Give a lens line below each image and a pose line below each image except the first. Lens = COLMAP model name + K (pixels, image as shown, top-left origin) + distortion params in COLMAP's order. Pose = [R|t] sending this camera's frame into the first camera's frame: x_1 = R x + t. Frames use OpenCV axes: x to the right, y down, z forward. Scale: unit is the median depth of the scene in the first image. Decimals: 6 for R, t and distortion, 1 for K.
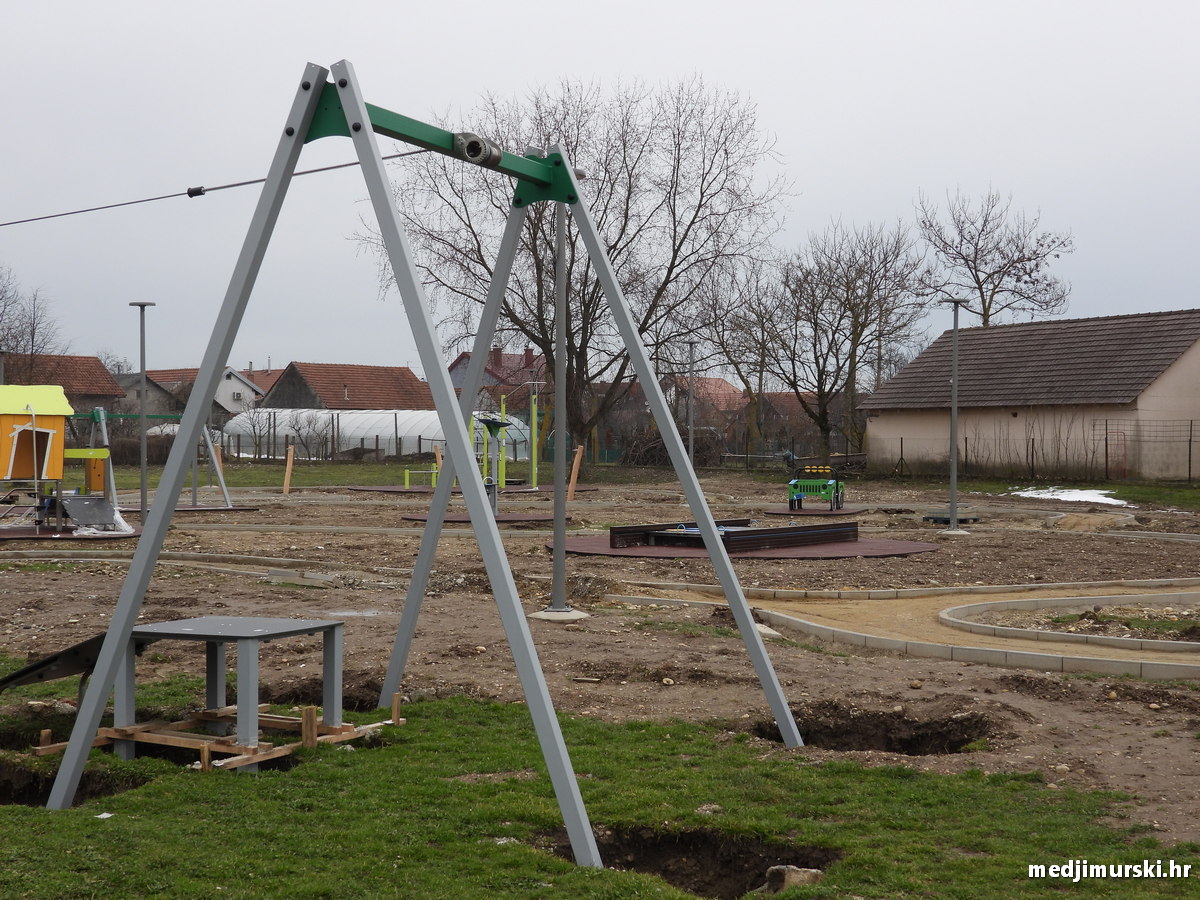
lens RADIAL K [[1771.1, 0, 600.0], [0, 1771.1, 450.0], [0, 0, 1]] dist [0.019285, -0.047976]
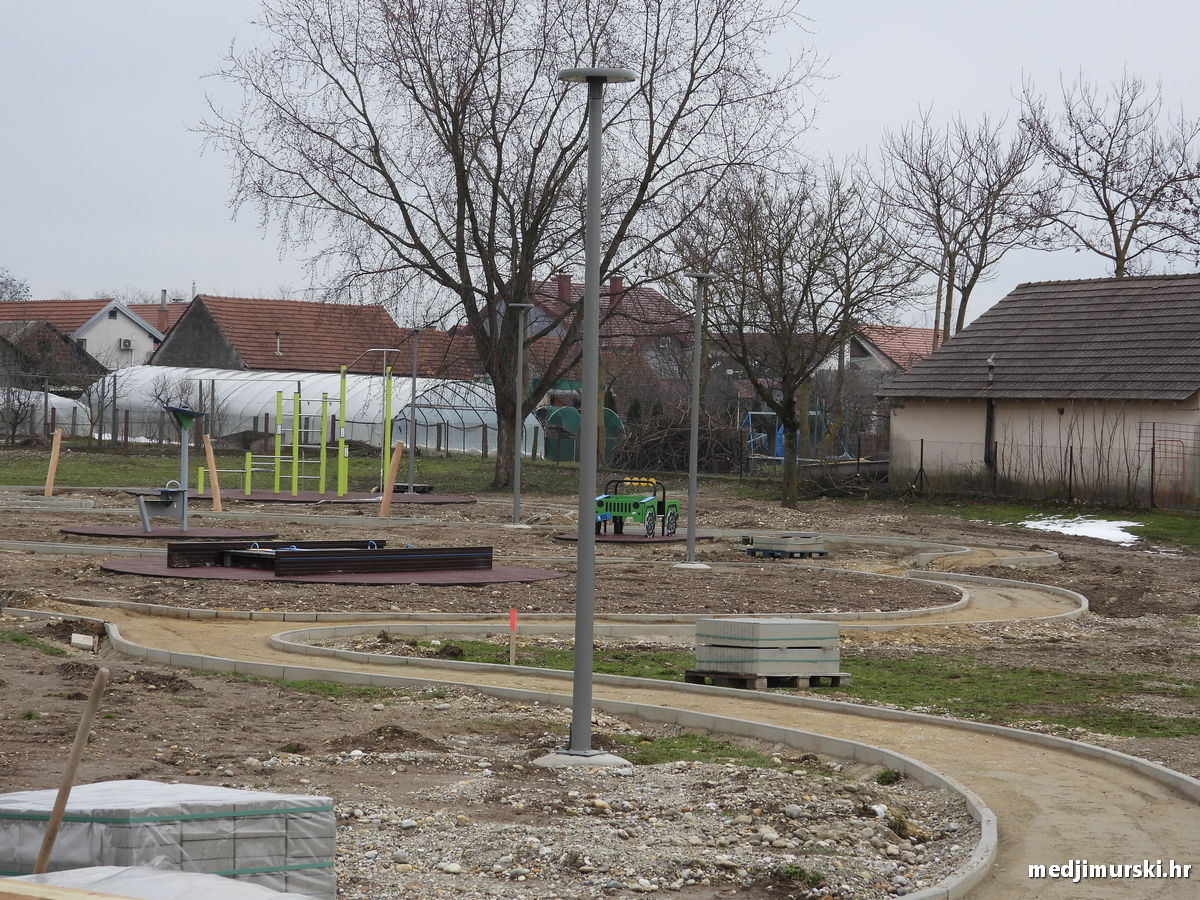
lens RADIAL K [[3020.0, 0, 600.0], [0, 3020.0, 450.0], [0, 0, 1]] dist [0.007567, -0.208472]
pose [[0.995752, 0.026068, -0.088306, 0.128802], [-0.025627, 0.999653, 0.006123, -0.005958], [0.088435, -0.003834, 0.996075, -0.164703]]
